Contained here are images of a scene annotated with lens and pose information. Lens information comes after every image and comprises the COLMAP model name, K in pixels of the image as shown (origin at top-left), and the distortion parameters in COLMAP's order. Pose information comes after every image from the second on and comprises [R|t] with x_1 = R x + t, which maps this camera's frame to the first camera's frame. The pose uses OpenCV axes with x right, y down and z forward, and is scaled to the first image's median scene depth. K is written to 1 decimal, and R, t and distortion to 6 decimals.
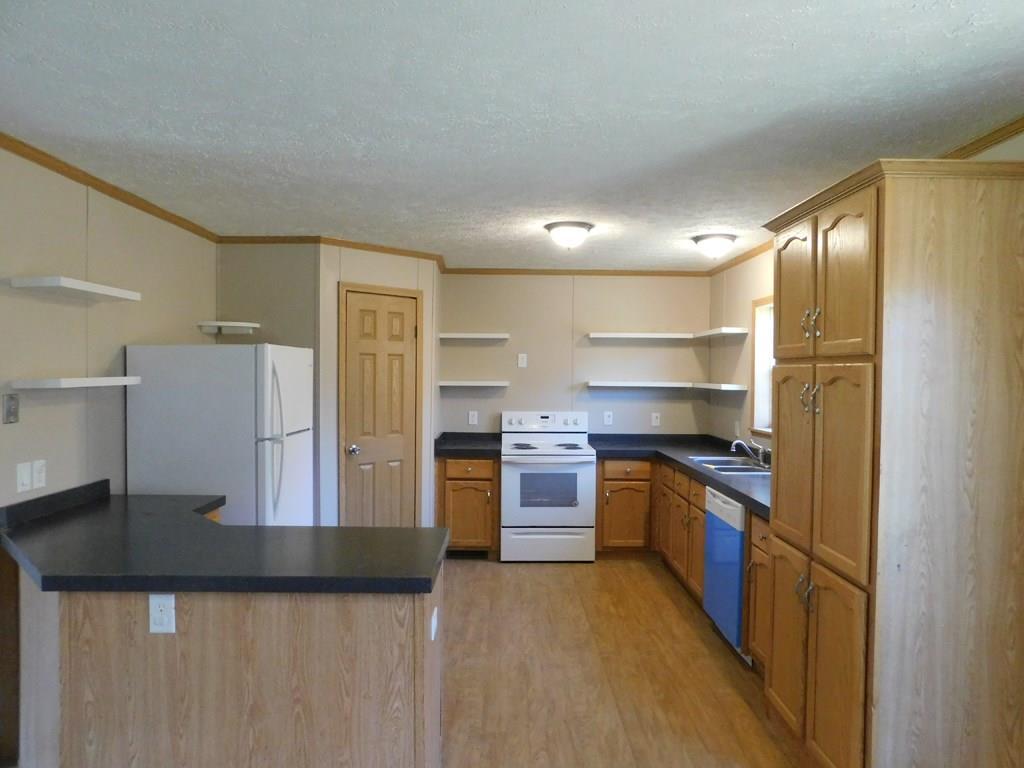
lens RADIAL K [[693.5, 0, 511.5], [0, 693.5, 384.4], [0, 0, 1]] dist [-0.006678, -0.000841]
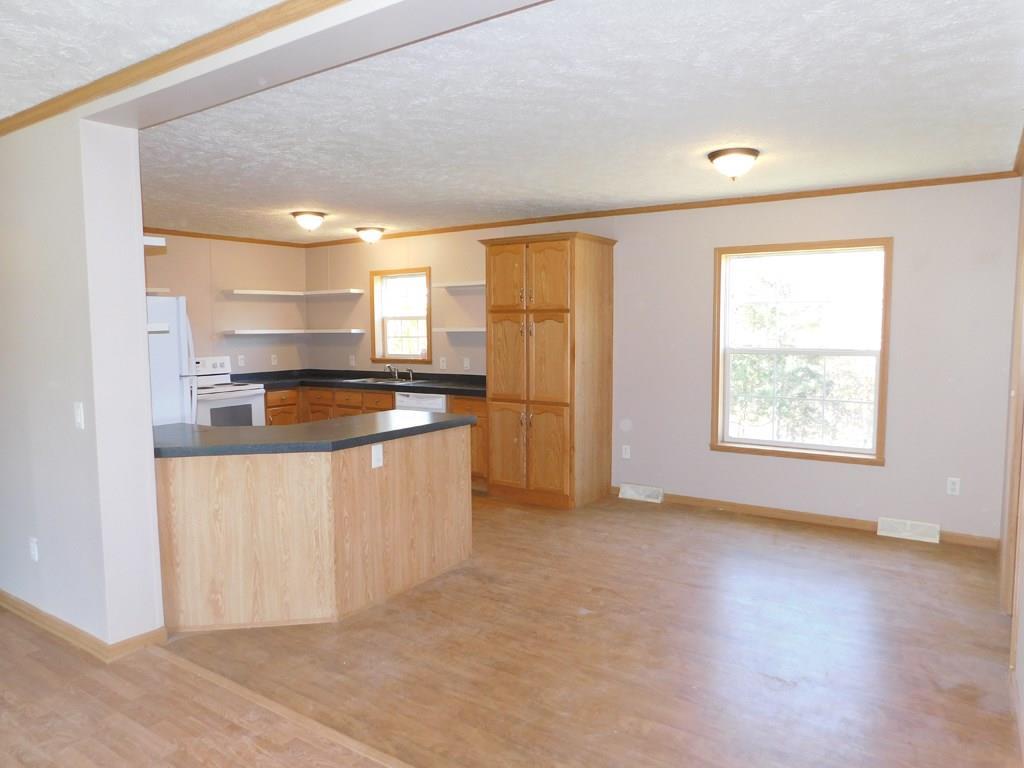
lens RADIAL K [[714.6, 0, 511.4], [0, 714.6, 384.2], [0, 0, 1]] dist [0.001182, 0.005292]
pose [[0.581191, -0.082441, 0.809580, -0.865353], [0.032801, 0.996420, 0.077920, 0.011557], [-0.813106, -0.018731, 0.581815, -0.154395]]
